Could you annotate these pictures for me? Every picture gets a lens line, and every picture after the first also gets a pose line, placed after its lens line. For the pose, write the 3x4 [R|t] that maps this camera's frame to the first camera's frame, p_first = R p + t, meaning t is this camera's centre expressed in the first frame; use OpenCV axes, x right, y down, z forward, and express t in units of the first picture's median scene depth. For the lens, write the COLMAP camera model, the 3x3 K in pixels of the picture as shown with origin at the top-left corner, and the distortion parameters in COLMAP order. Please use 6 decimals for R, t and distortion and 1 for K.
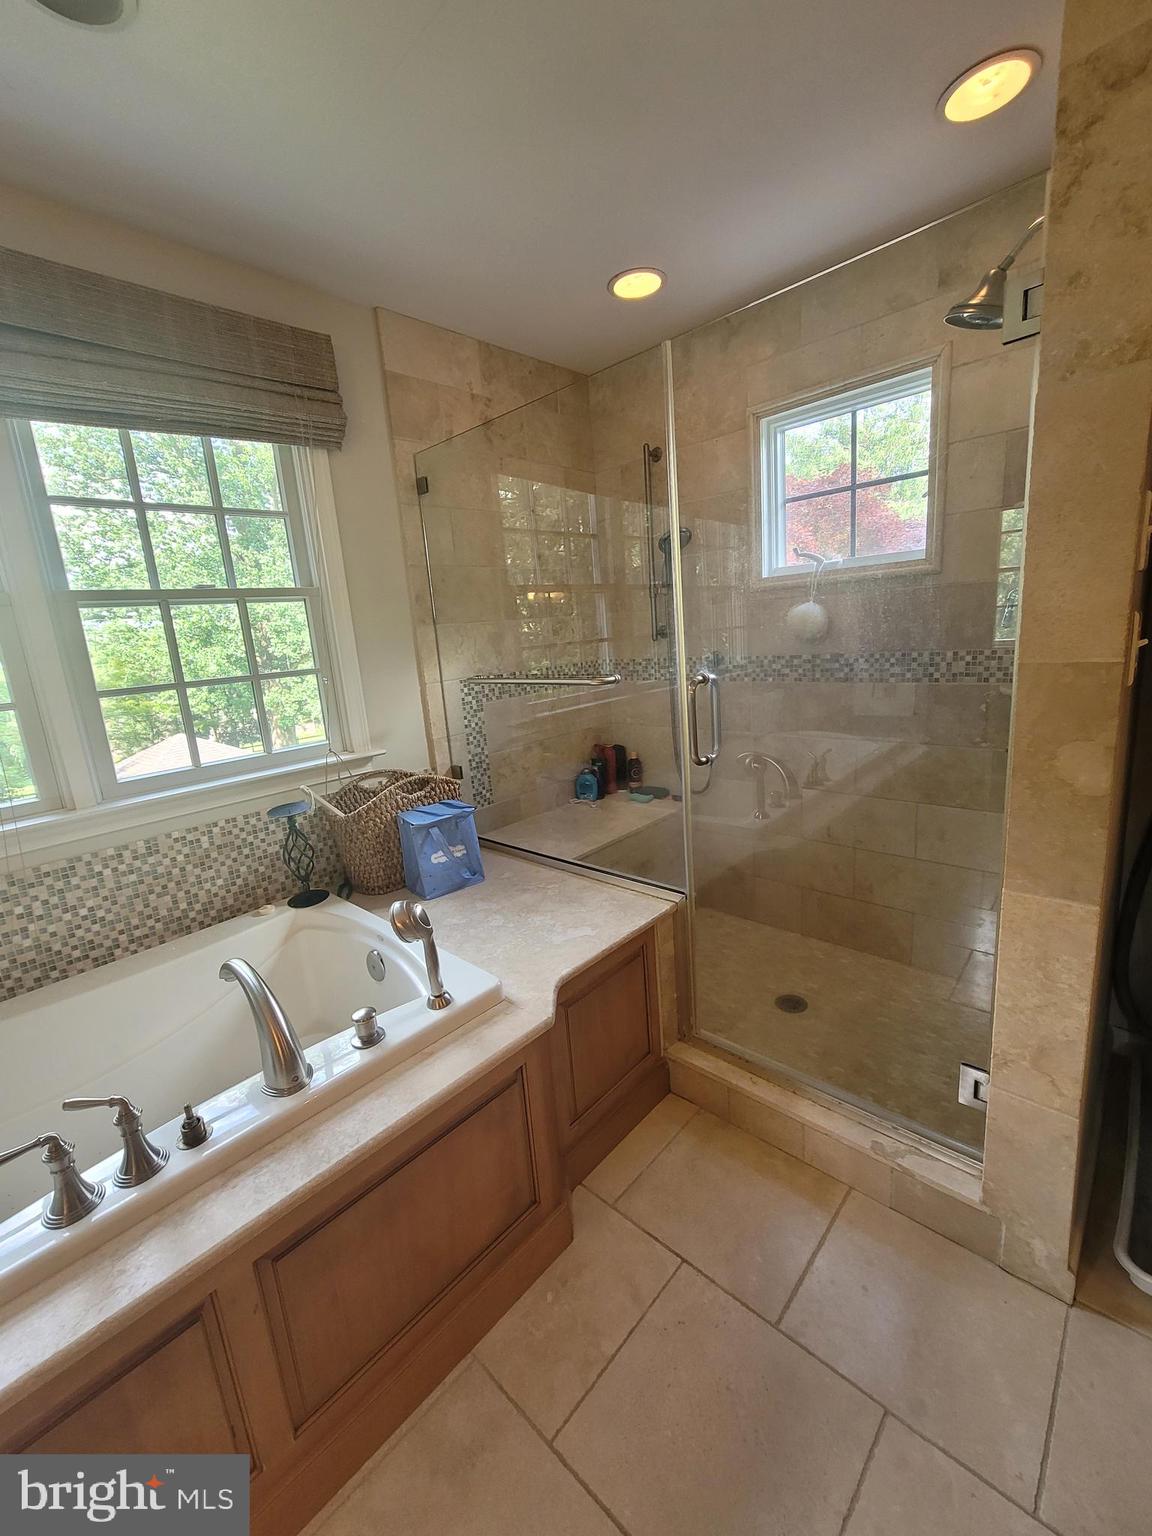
lens RADIAL K [[629.4, 0, 570.9], [0, 629.4, 758.2], [0, 0, 1]] dist [-0.001056, 0.000181]
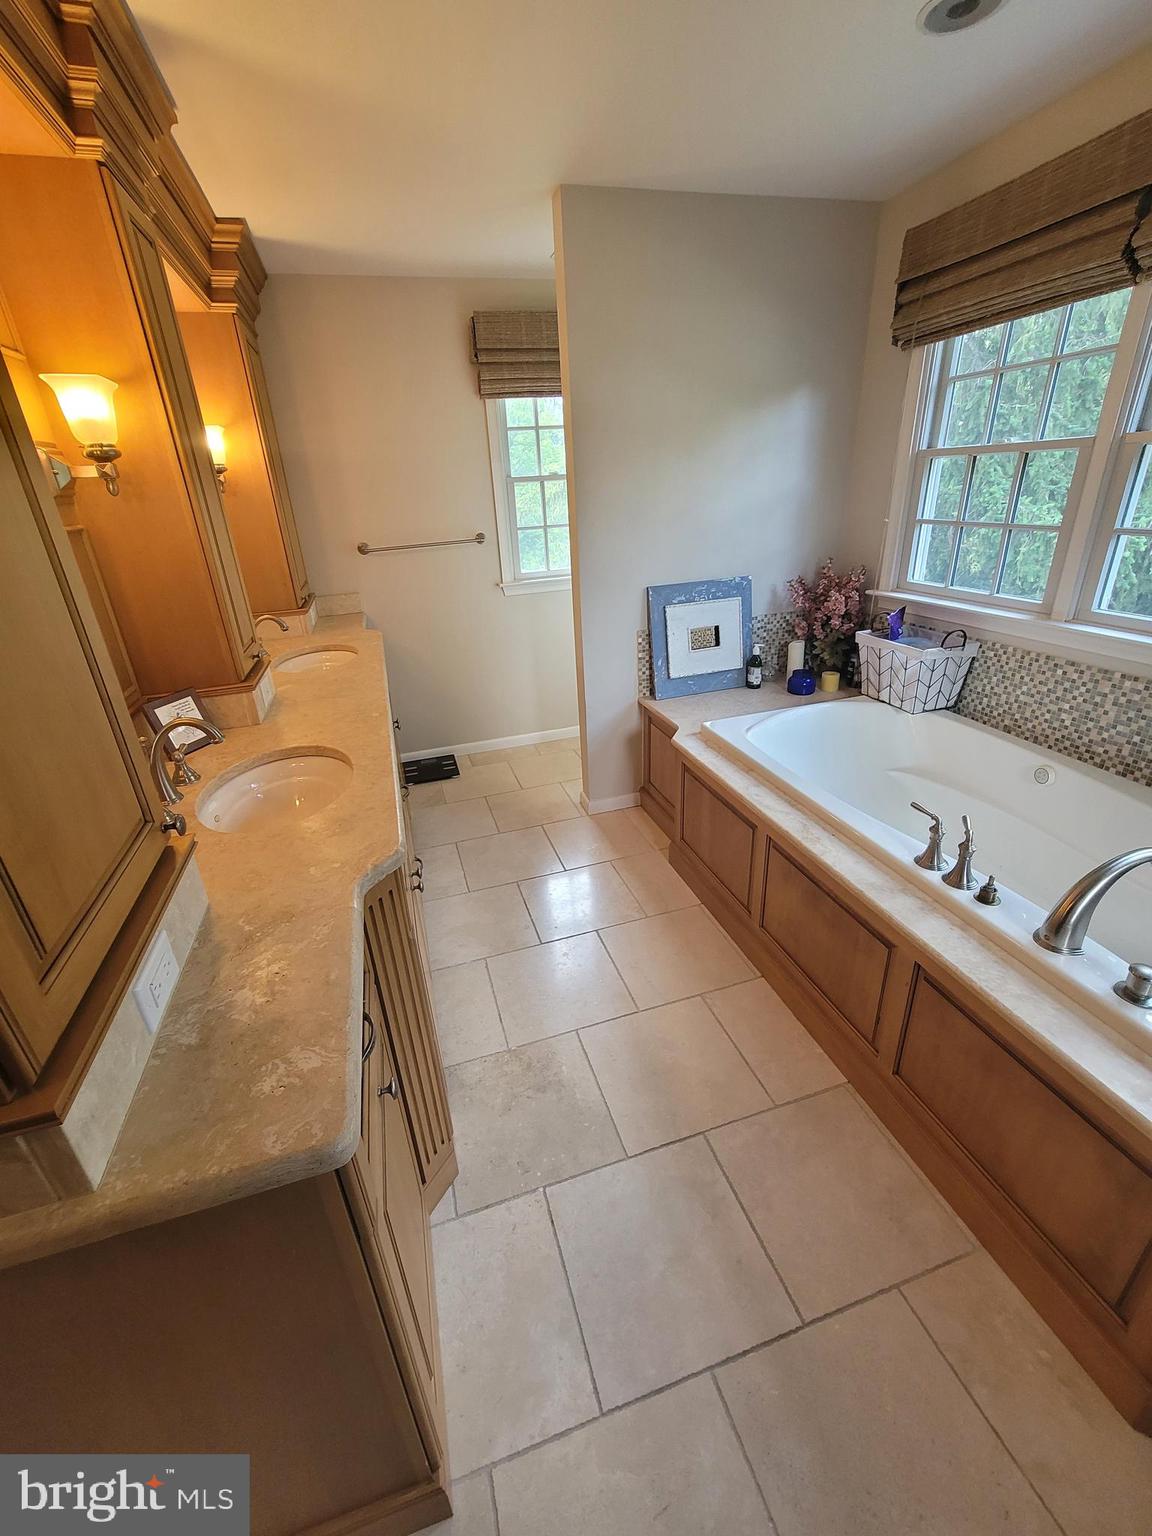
lens RADIAL K [[629.4, 0, 570.9], [0, 629.4, 758.2], [0, 0, 1]] dist [-0.001056, 0.000181]
pose [[-0.491606, 0.443408, -0.749475, 0.402166], [-0.085184, 0.832042, 0.548133, -0.178479], [0.866642, 0.333309, -0.371265, 0.333142]]
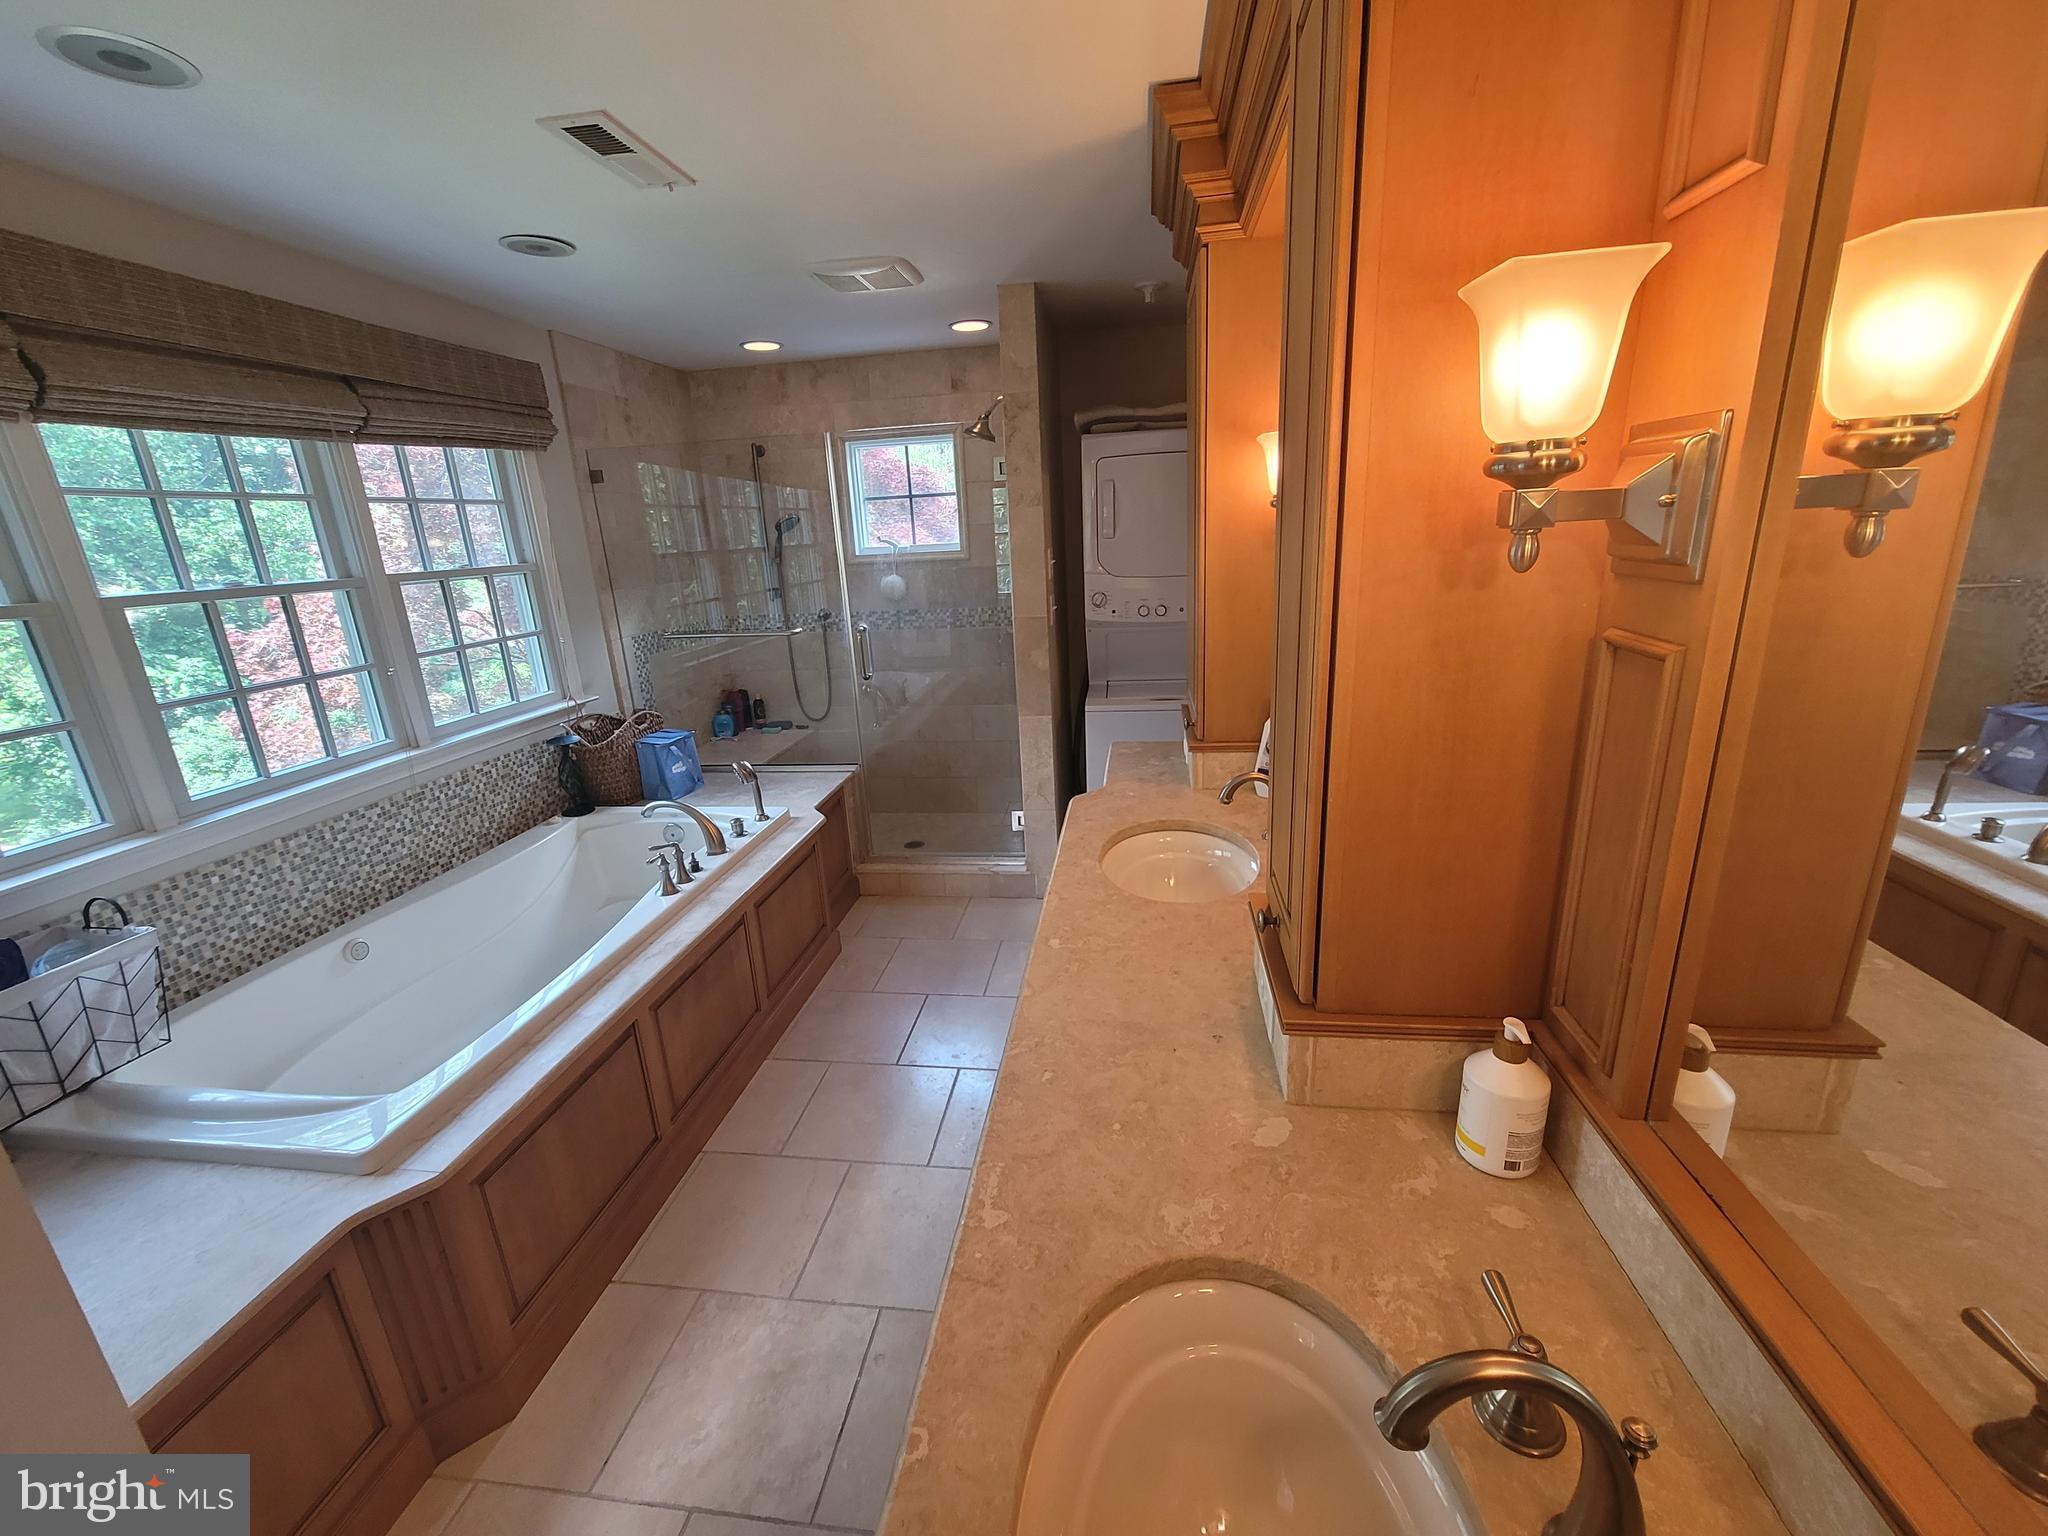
lens RADIAL K [[839.3, 0, 1016.7], [0, 839.3, 774.1], [0, 0, 1]] dist [-0.001056, 0.000181]
pose [[0.818052, -0.129701, 0.560330, -0.648439], [0.105754, 0.991551, 0.075122, 0.116640], [-0.565339, -0.002197, 0.824856, -0.927954]]
